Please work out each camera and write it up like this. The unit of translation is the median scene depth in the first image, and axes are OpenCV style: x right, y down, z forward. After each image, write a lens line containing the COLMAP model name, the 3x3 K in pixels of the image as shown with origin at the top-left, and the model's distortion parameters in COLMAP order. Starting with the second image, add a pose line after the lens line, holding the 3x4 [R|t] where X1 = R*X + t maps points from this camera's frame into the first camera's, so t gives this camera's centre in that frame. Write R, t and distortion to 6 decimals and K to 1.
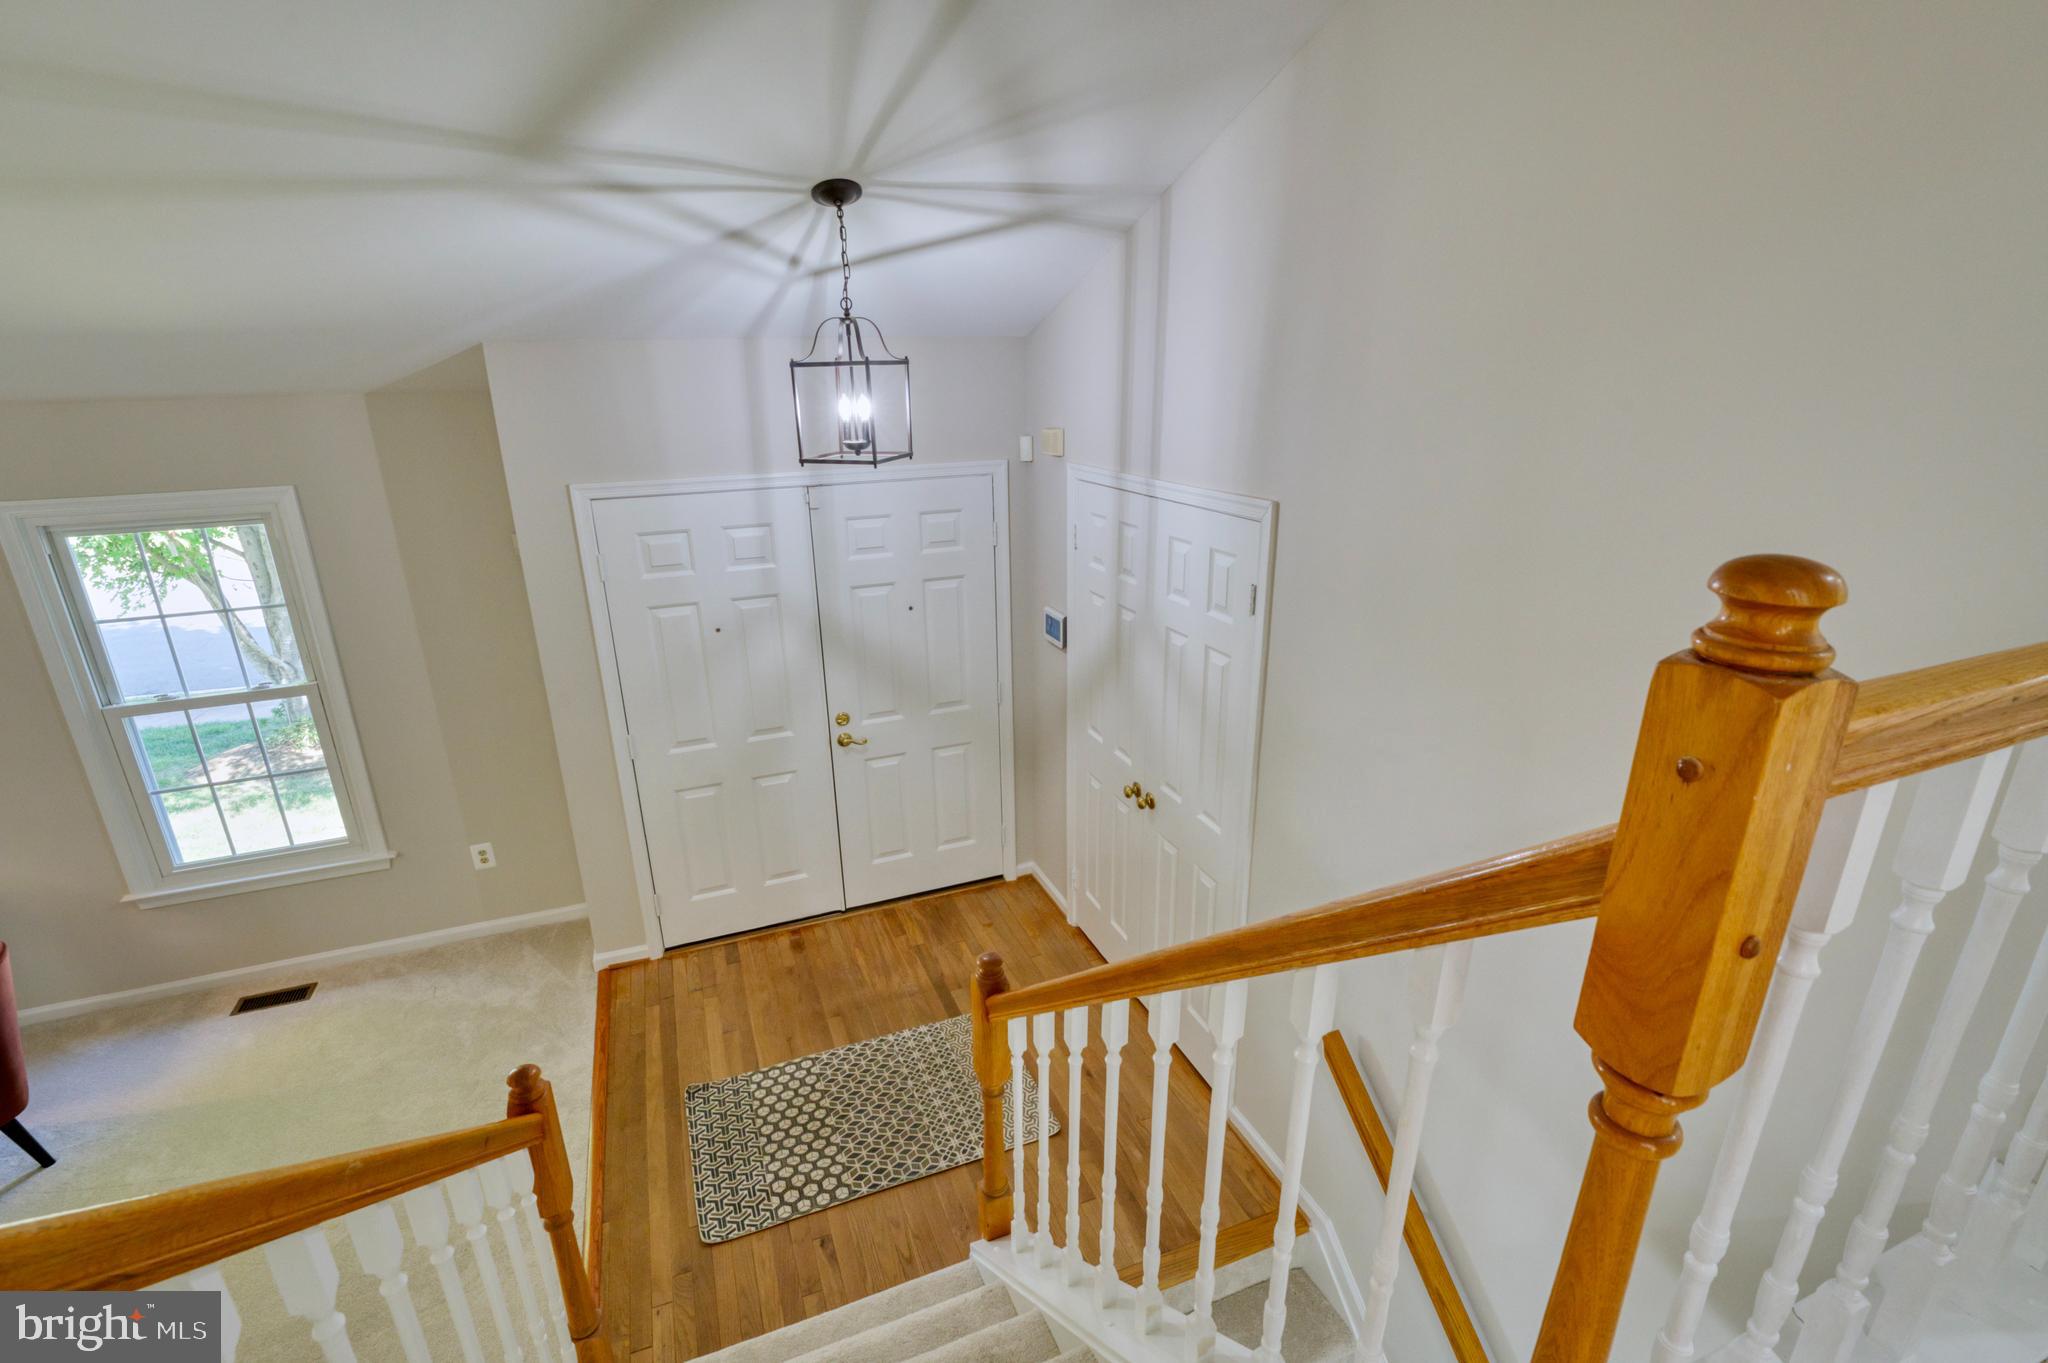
lens RADIAL K [[969.1, 0, 1024.0], [0, 969.1, 681.5], [0, 0, 1]] dist [-0.011670, -0.000134]
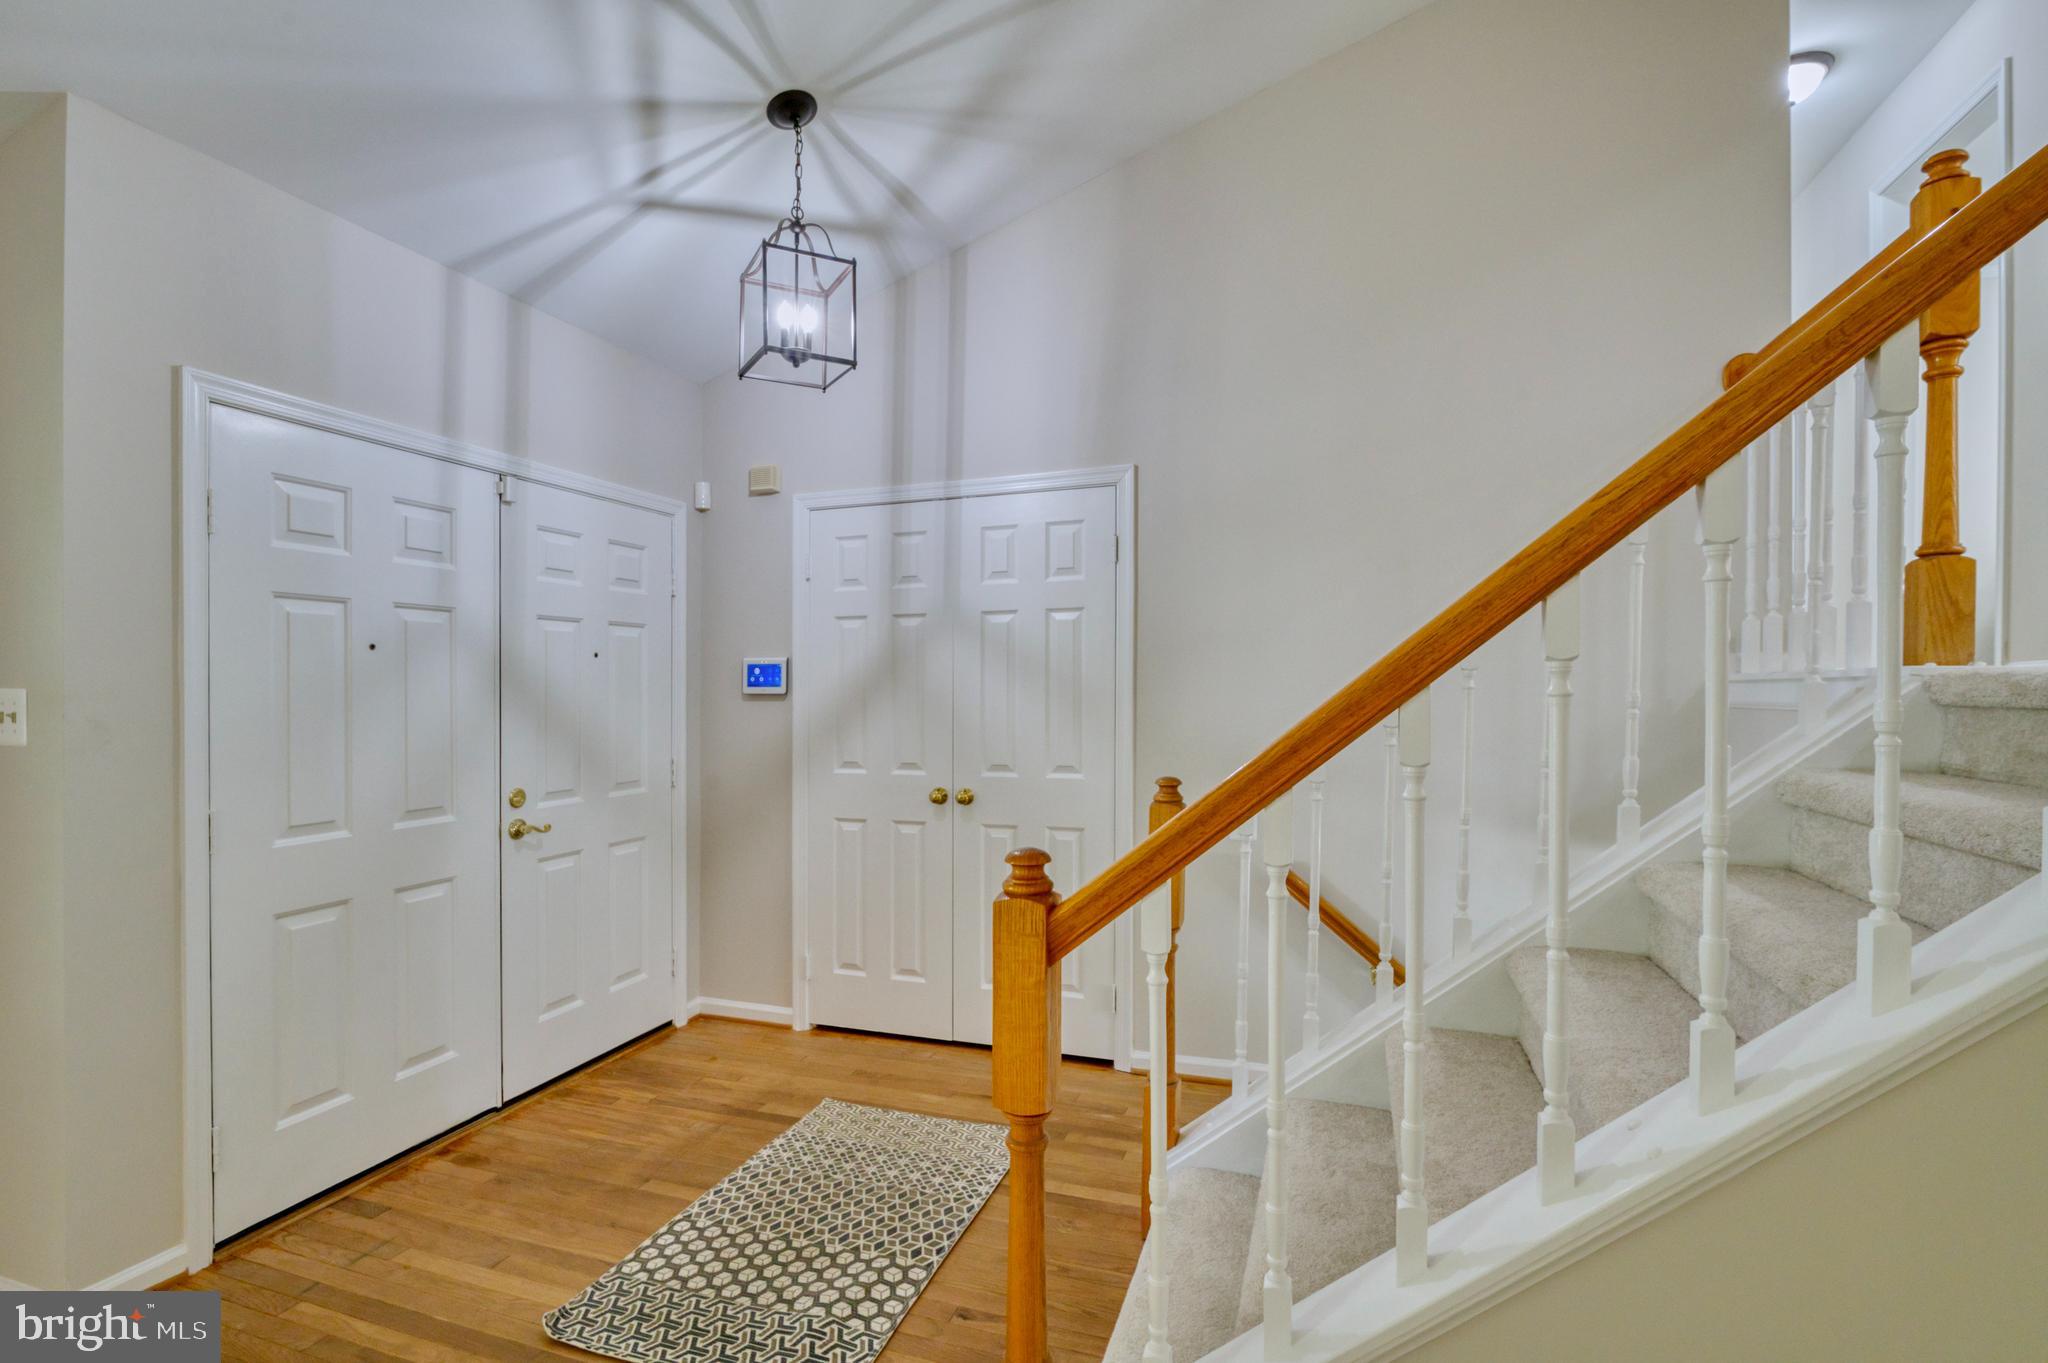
lens RADIAL K [[969.3, 0, 1027.1], [0, 969.3, 696.6], [0, 0, 1]] dist [-0.002825, -0.000657]
pose [[0.643160, 0.011097, 0.765651, -0.517322], [0.238557, 0.947229, -0.214120, 0.221133], [-0.727623, 0.320365, 0.606573, 0.272462]]
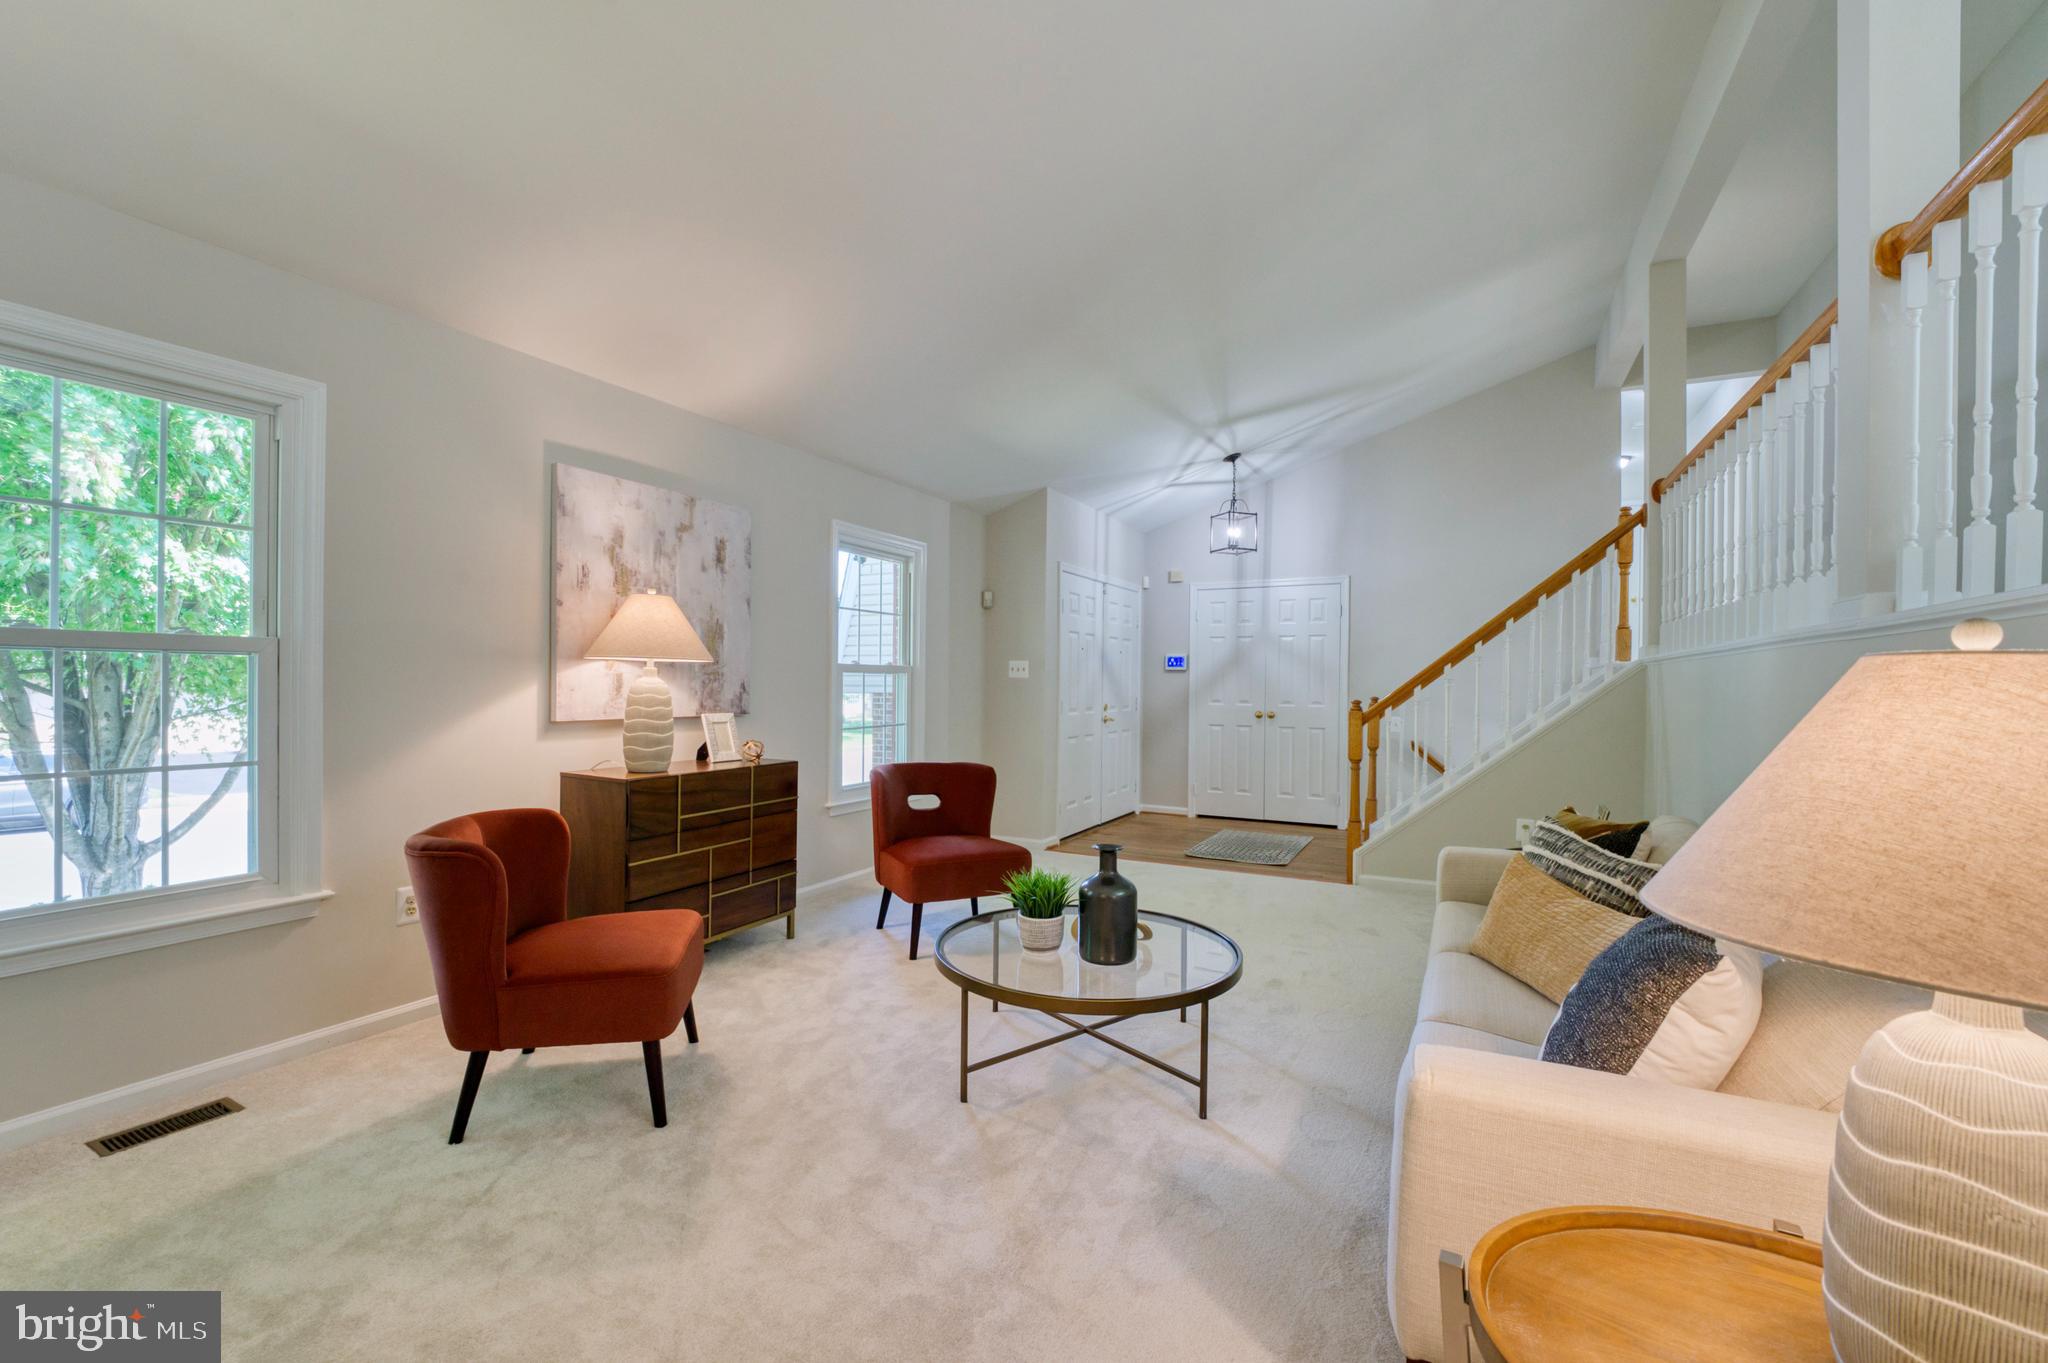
lens RADIAL K [[873.2, 0, 1028.9], [0, 873.2, 677.7], [0, 0, 1]] dist [-0.027093, 0.000329]
pose [[0.743169, 0.032137, 0.668331, -1.486141], [0.191052, 0.947070, -0.257986, 0.408023], [-0.641248, 0.319414, 0.697693, -0.104396]]
